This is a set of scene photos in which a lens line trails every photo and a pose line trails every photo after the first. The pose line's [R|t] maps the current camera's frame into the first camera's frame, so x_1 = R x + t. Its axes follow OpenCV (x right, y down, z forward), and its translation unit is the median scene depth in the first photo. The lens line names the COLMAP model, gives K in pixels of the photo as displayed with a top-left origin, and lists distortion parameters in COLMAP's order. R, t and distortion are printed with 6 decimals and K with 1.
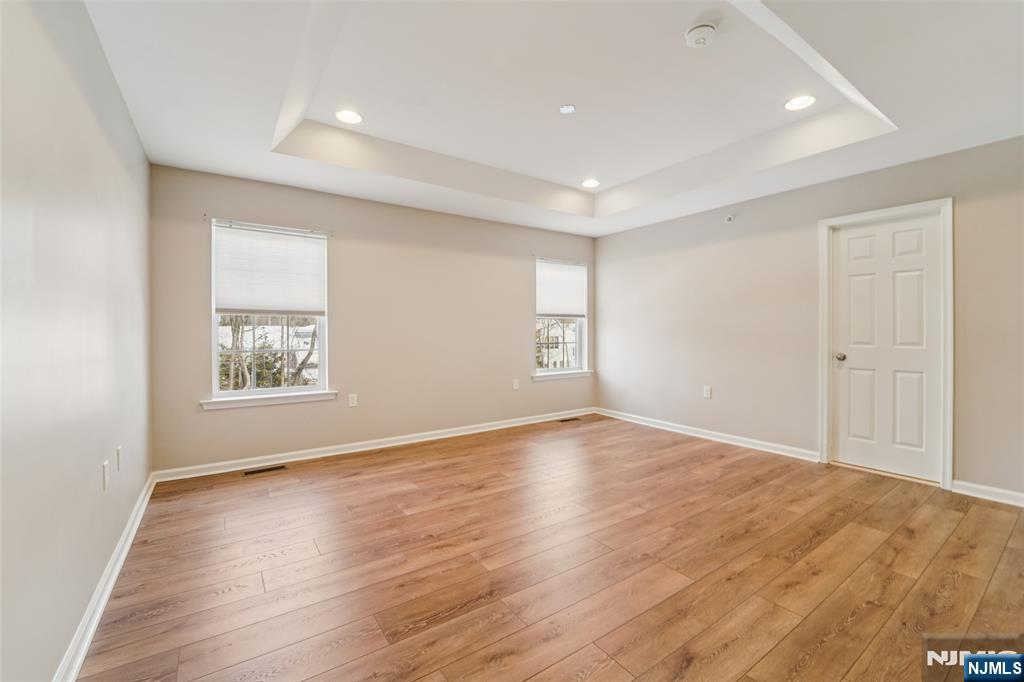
lens RADIAL K [[419.6, 0, 498.7], [0, 419.6, 326.8], [0, 0, 1]] dist [-0.020399, 0.002171]
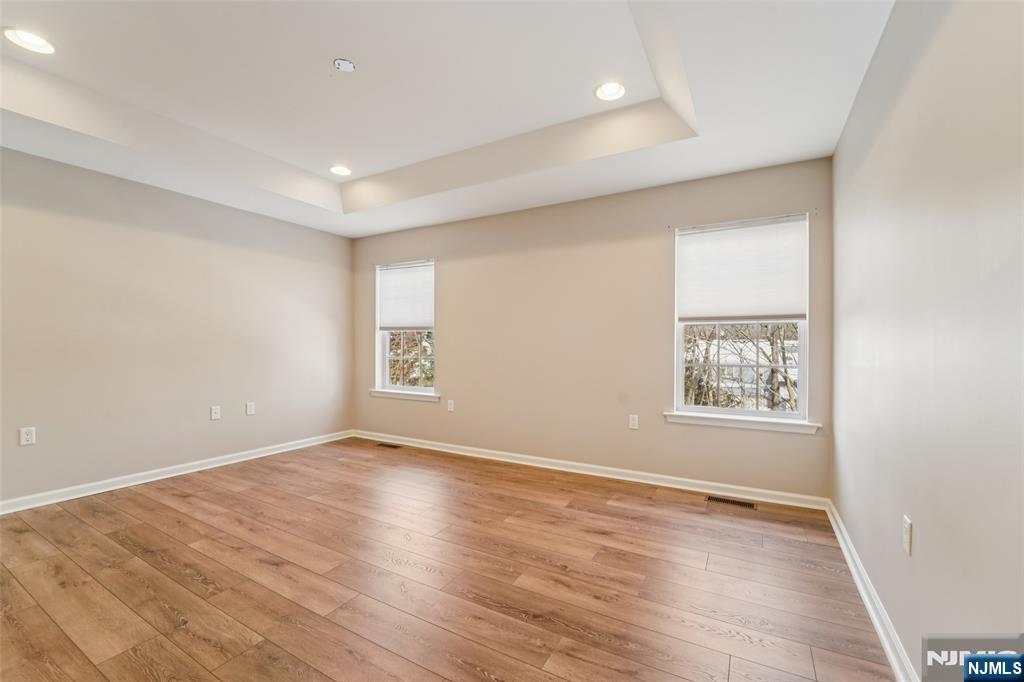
lens RADIAL K [[419.6, 0, 509.3], [0, 419.6, 350.1], [0, 0, 1]] dist [-0.020399, 0.002171]
pose [[0.444788, 0.026141, -0.895254, 0.795458], [0.009828, 0.999371, 0.034064, -0.008830], [0.895582, -0.023950, 0.444252, 0.717423]]
